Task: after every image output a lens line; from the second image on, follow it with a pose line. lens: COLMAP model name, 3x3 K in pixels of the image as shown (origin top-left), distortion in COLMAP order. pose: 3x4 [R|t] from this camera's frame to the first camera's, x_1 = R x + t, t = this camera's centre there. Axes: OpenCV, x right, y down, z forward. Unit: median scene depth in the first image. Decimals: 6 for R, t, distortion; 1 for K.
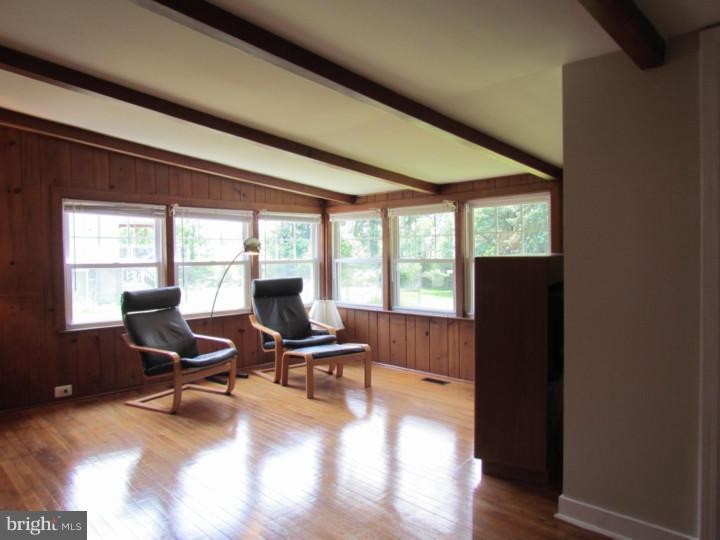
lens RADIAL K [[508.5, 0, 359.4], [0, 508.5, 272.7], [0, 0, 1]] dist [-0.035514, 0.007106]
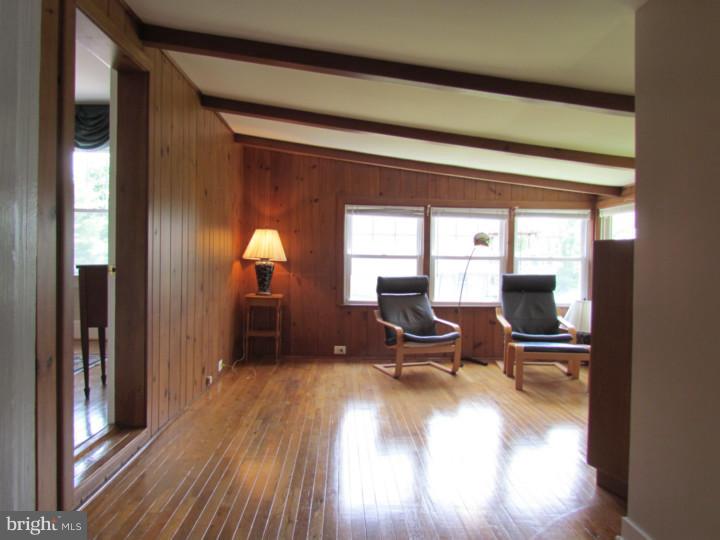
lens RADIAL K [[508.5, 0, 359.1], [0, 508.5, 268.0], [0, 0, 1]] dist [-0.035514, 0.007106]
pose [[0.746712, 0.031036, -0.664423, 0.297855], [-0.044612, 0.998998, -0.003472, 0.020242], [0.663650, 0.032234, 0.747348, 0.023682]]
